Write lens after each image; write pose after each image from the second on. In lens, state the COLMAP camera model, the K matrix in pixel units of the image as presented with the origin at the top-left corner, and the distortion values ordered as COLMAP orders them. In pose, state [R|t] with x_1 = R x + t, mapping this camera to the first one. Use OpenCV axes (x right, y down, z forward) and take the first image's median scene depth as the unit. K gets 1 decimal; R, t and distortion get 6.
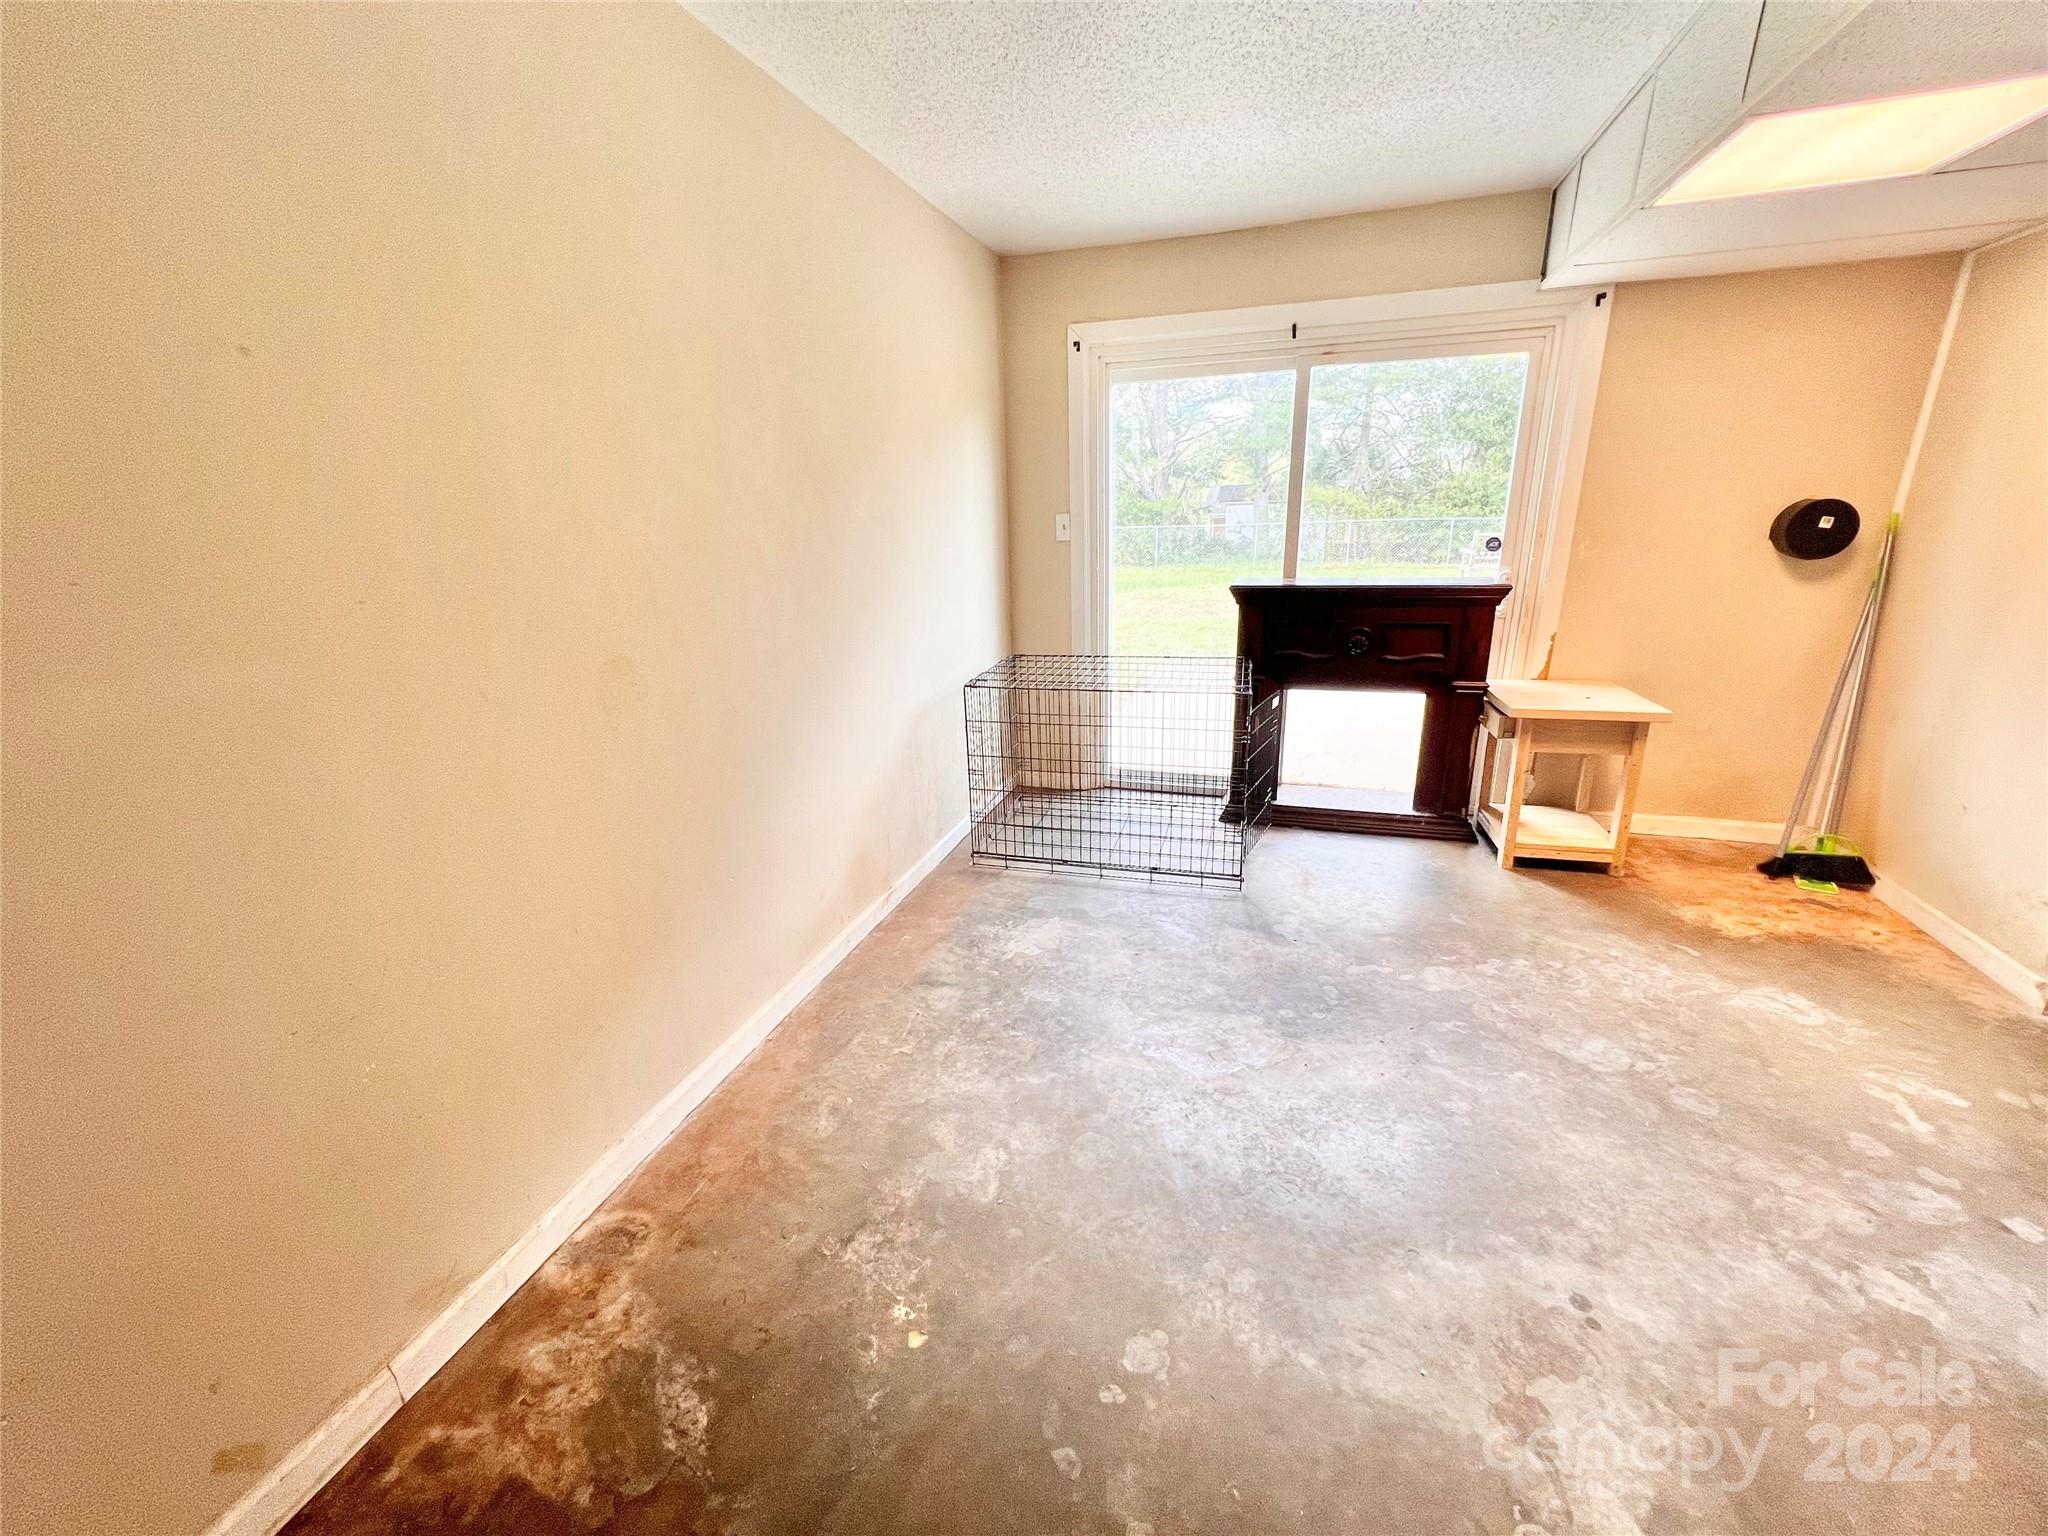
lens RADIAL K [[819.0, 0, 1019.5], [0, 819.0, 767.3], [0, 0, 1]] dist [-0.002232, 0.000646]
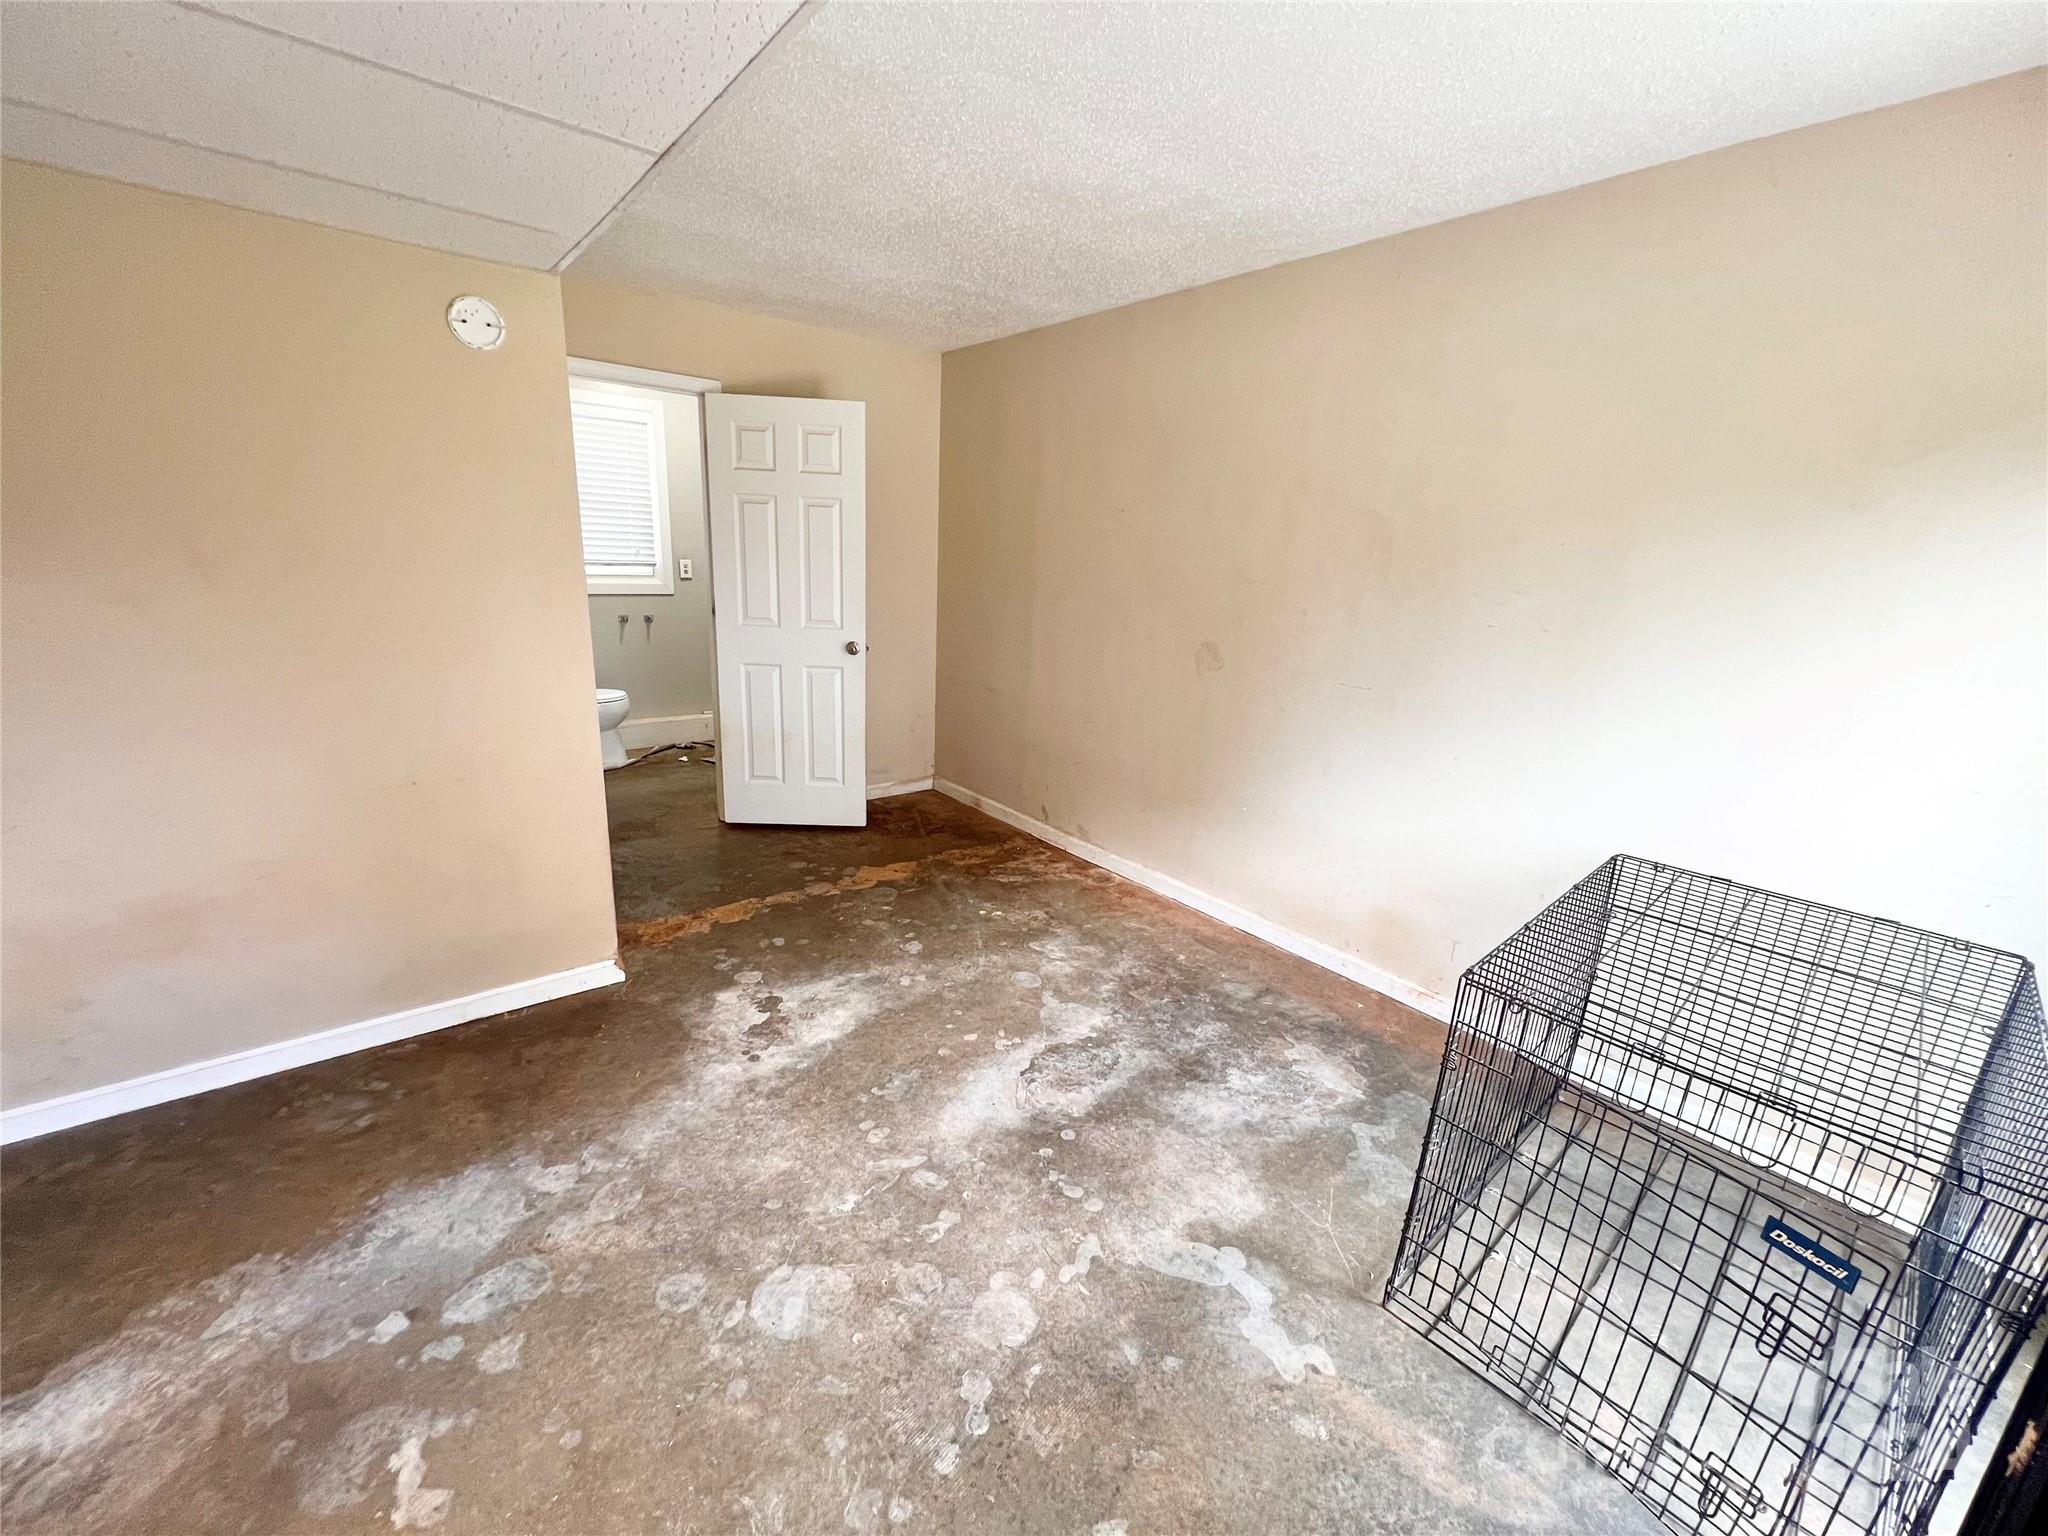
lens RADIAL K [[821.7, 0, 1016.4], [0, 821.7, 761.0], [0, 0, 1]] dist [-0.001763, 0.000645]
pose [[-0.545990, 0.213798, -0.810053, 0.746190], [-0.281960, 0.863594, 0.417975, -0.310727], [0.788920, 0.456613, -0.411231, 0.848526]]
